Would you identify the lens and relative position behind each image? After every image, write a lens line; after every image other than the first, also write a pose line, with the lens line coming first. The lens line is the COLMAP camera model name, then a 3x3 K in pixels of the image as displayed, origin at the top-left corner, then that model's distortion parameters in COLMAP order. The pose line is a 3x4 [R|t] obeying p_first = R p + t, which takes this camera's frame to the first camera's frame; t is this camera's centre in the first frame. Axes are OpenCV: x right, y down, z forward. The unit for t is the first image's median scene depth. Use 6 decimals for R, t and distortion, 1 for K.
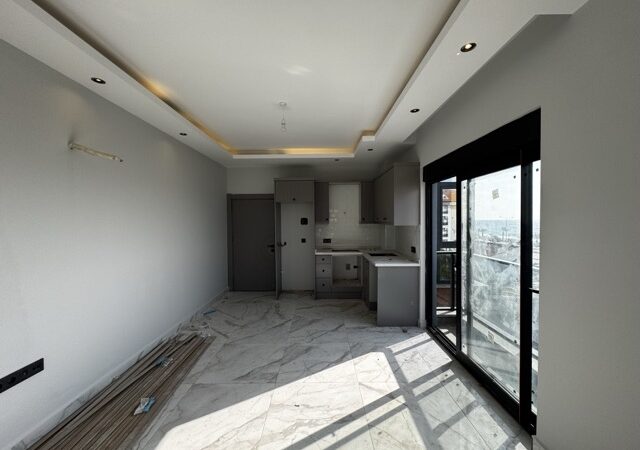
lens RADIAL K [[254.9, 0, 320.0], [0, 254.9, 225.0], [0, 0, 1]] dist [-0.001758, 0.000388]
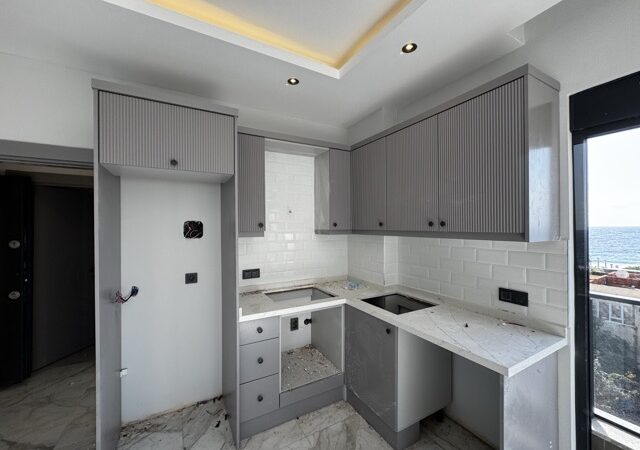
lens RADIAL K [[254.9, 0, 320.0], [0, 254.9, 225.0], [0, 0, 1]] dist [-0.001758, 0.000388]
pose [[0.868314, 0.004678, 0.495993, -0.133845], [0.008597, 0.999663, -0.024479, -0.015766], [-0.495940, 0.025519, 0.867982, 0.846984]]
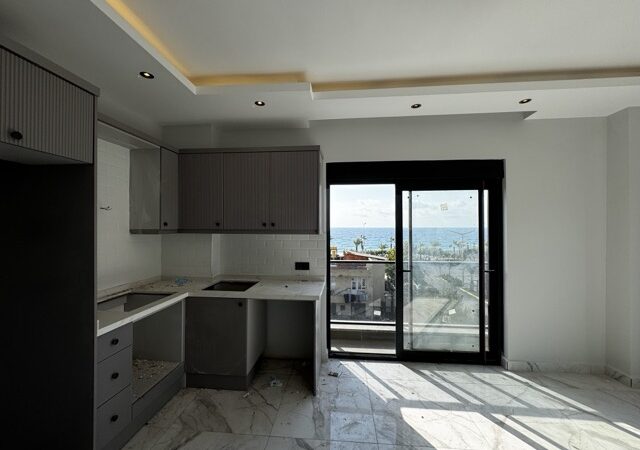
lens RADIAL K [[254.9, 0, 320.0], [0, 254.9, 225.0], [0, 0, 1]] dist [-0.001758, 0.000388]
pose [[0.081208, 0.012837, 0.996614, -0.412583], [0.016893, 0.999756, -0.014254, -0.013742], [-0.996554, 0.017993, 0.080972, 0.950604]]
